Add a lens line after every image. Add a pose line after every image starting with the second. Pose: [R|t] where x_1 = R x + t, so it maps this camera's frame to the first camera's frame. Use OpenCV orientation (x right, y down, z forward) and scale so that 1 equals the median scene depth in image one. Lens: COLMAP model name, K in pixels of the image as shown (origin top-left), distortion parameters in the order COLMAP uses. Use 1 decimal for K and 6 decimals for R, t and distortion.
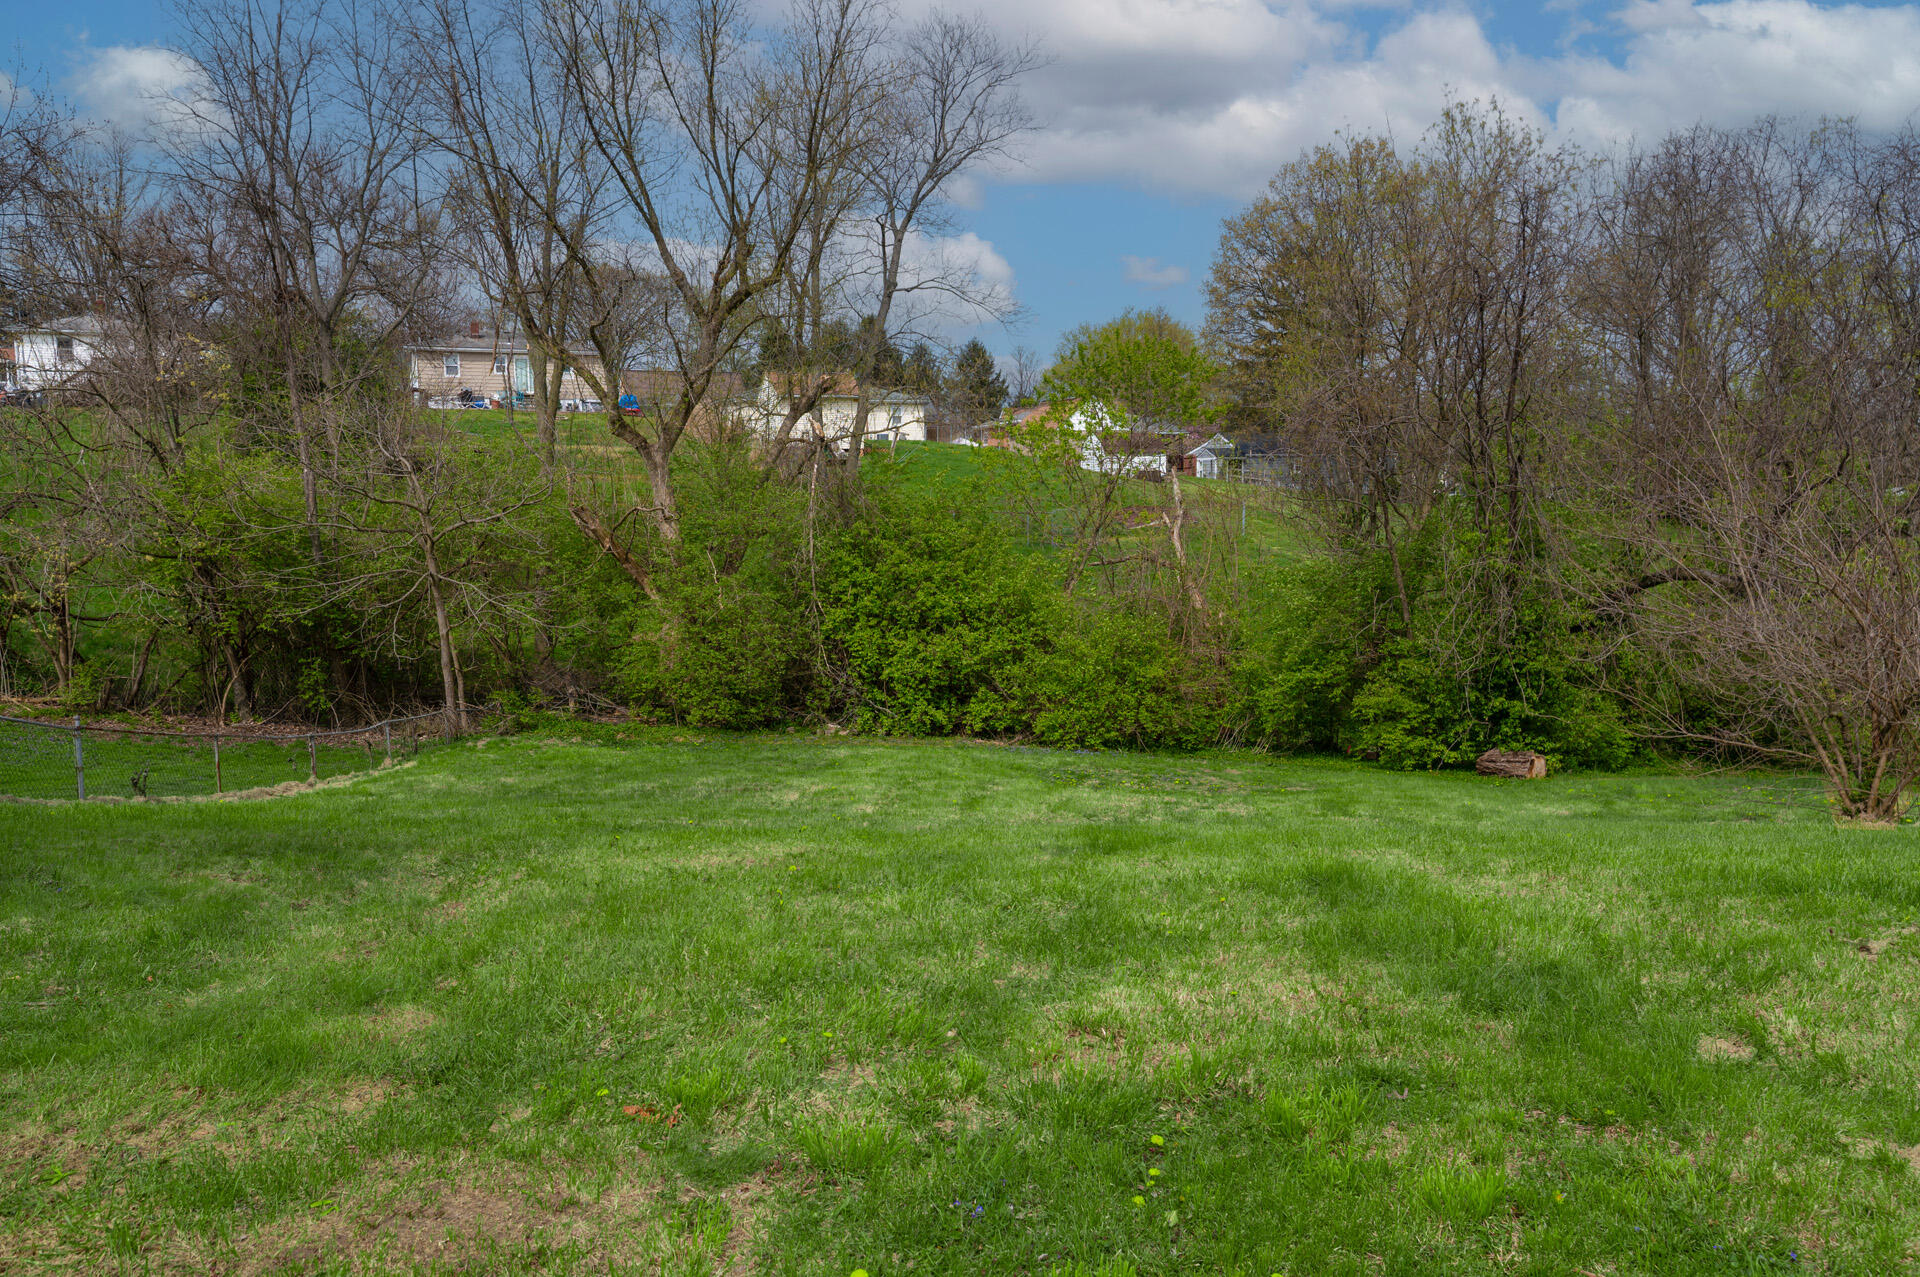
lens RADIAL K [[1432.0, 0, 960.0], [0, 1432.0, 638.5], [0, 0, 1]] dist [0.003404, 0.000232]
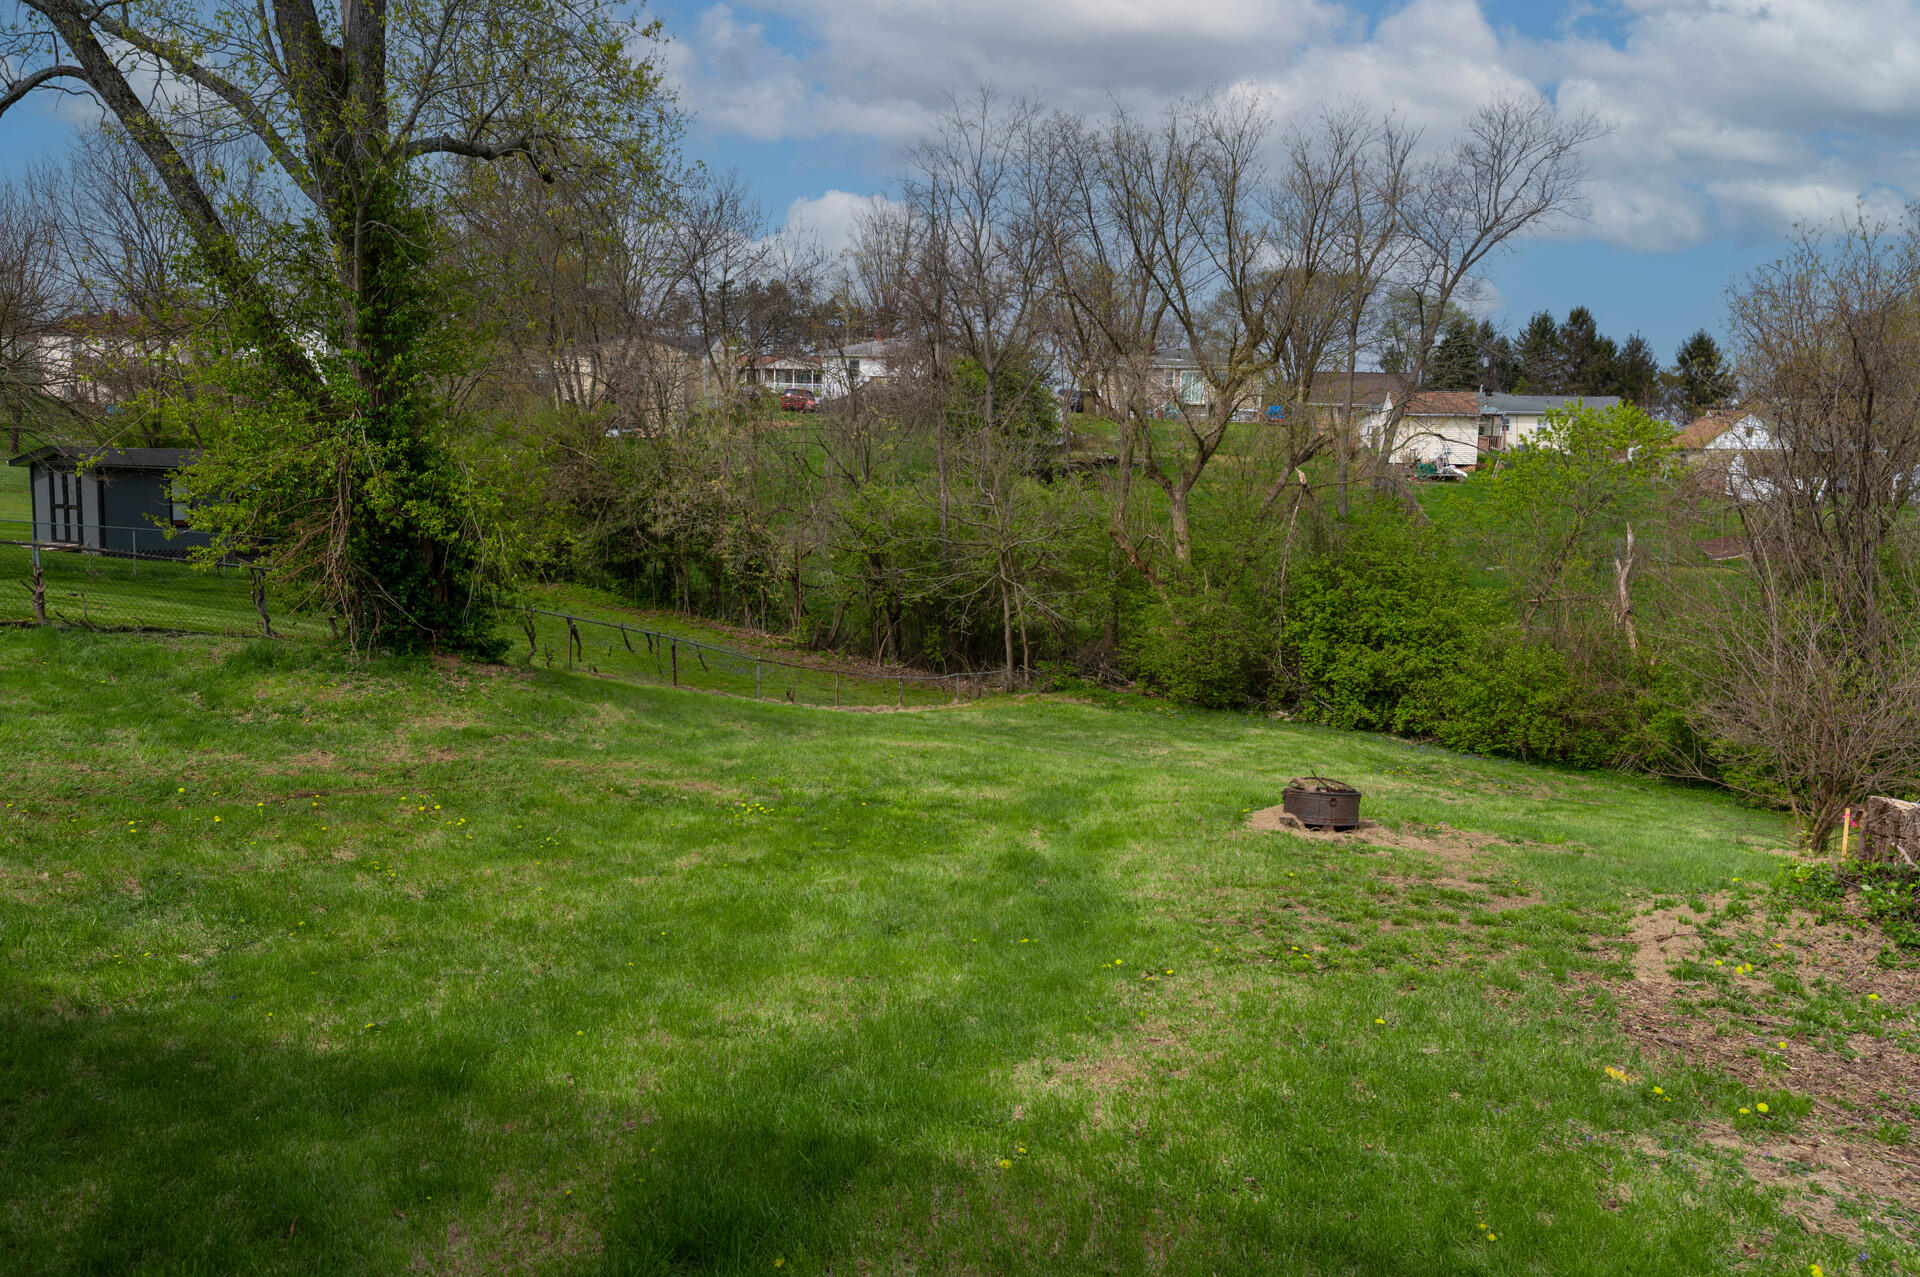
lens RADIAL K [[1432.0, 0, 960.0], [0, 1432.0, 638.5], [0, 0, 1]] dist [0.003404, 0.000232]
pose [[0.874558, 0.089268, -0.476634, 0.261003], [-0.081351, 0.995988, 0.037268, -0.029244], [0.478049, 0.006181, 0.878312, -0.259236]]
